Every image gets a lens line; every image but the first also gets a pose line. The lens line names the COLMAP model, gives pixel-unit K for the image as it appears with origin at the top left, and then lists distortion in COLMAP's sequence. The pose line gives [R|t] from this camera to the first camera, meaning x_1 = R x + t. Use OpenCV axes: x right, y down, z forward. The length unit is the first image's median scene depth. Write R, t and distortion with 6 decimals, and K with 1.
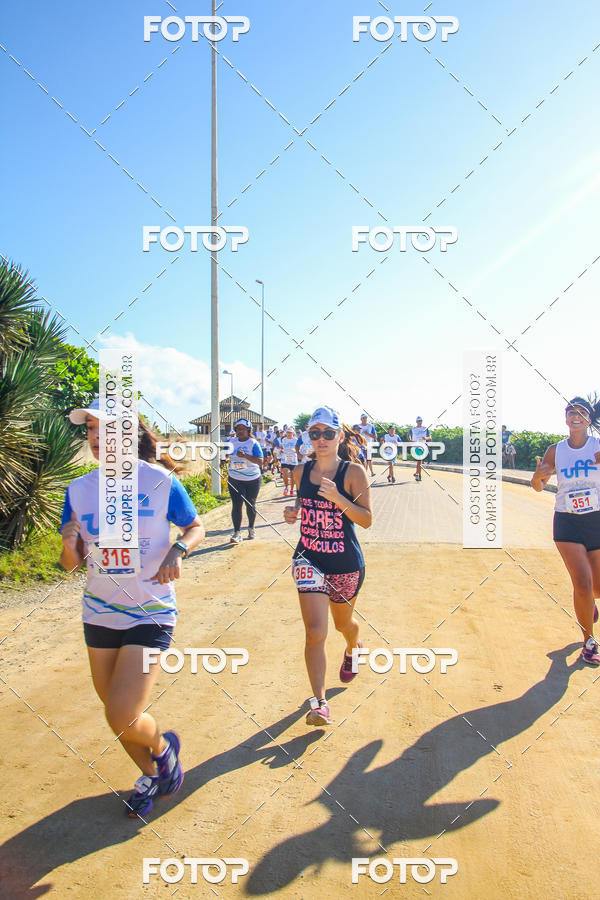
lens RADIAL K [[1067.6, 0, 380.4], [0, 1067.6, 418.0], [0, 0, 1]] dist [-0.137188, 0.126987]
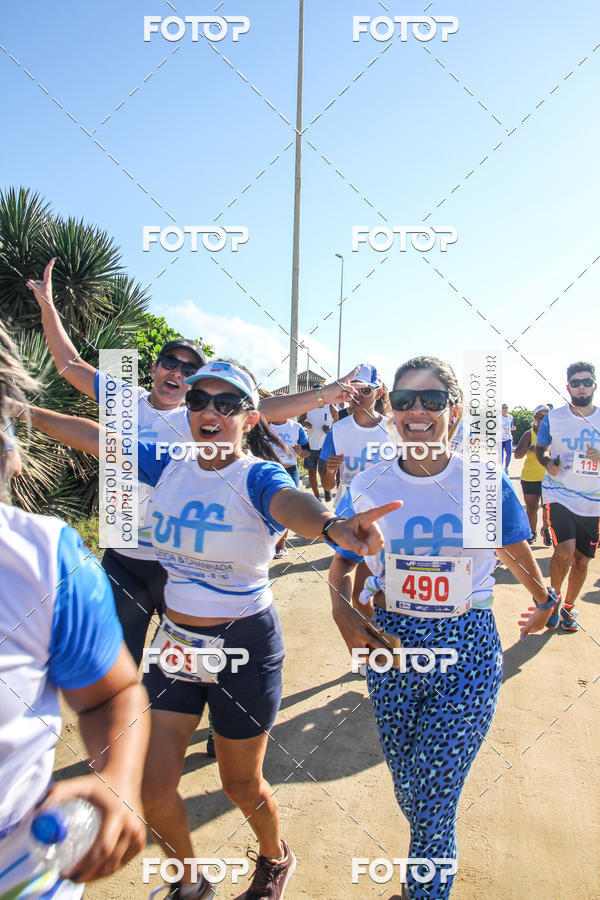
lens RADIAL K [[1009.4, 0, 277.4], [0, 1009.4, 422.4], [0, 0, 1]] dist [-0.089483, 0.022985]
pose [[0.990313, 0.035627, -0.134205, -0.044680], [-0.032341, 0.999123, 0.026585, 0.004311], [0.135035, -0.021987, 0.990597, 0.068995]]
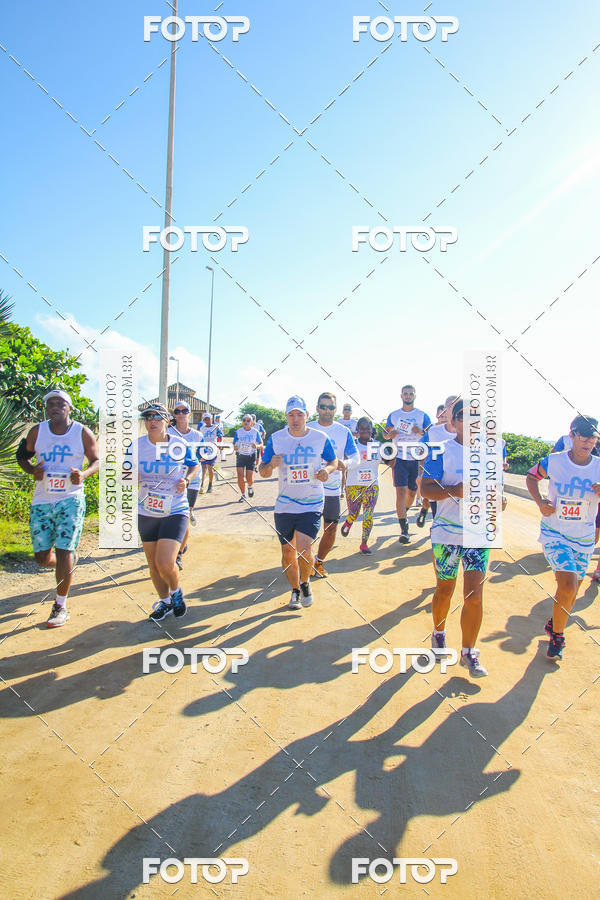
lens RADIAL K [[888.0, 0, 302.1], [0, 888.0, 420.9], [0, 0, 1]] dist [-0.129237, 0.125459]
pose [[0.998476, 0.031591, 0.045246, -0.068528], [-0.032019, 0.999449, 0.008754, 0.004322], [-0.044944, -0.010190, 0.998938, 0.198565]]
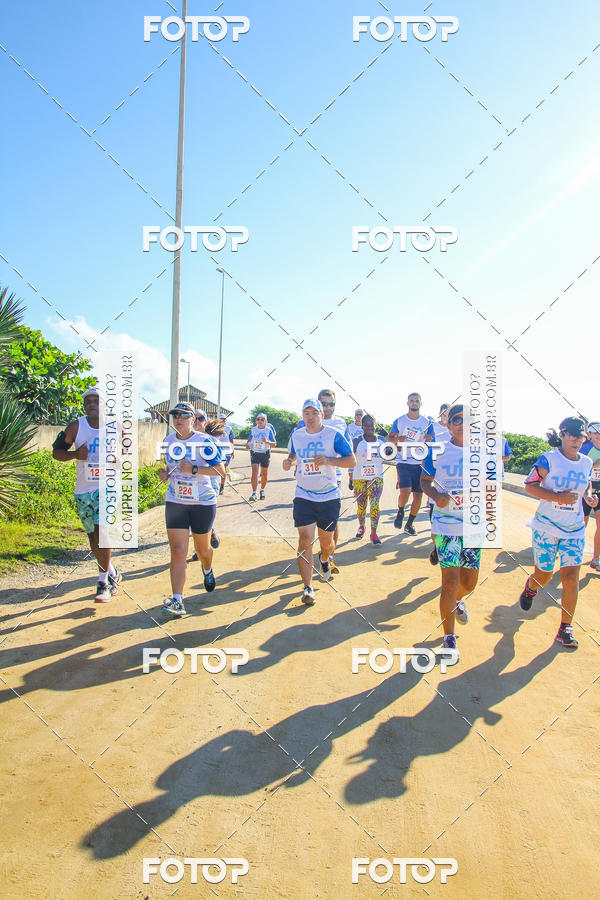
lens RADIAL K [[897.0, 0, 297.8], [0, 897.0, 417.8], [0, 0, 1]] dist [-0.127054, 0.136578]
pose [[0.999214, 0.027908, 0.028160, -0.069192], [-0.028034, 0.999598, 0.004117, 0.004049], [-0.028034, -0.004903, 0.999595, 0.190686]]
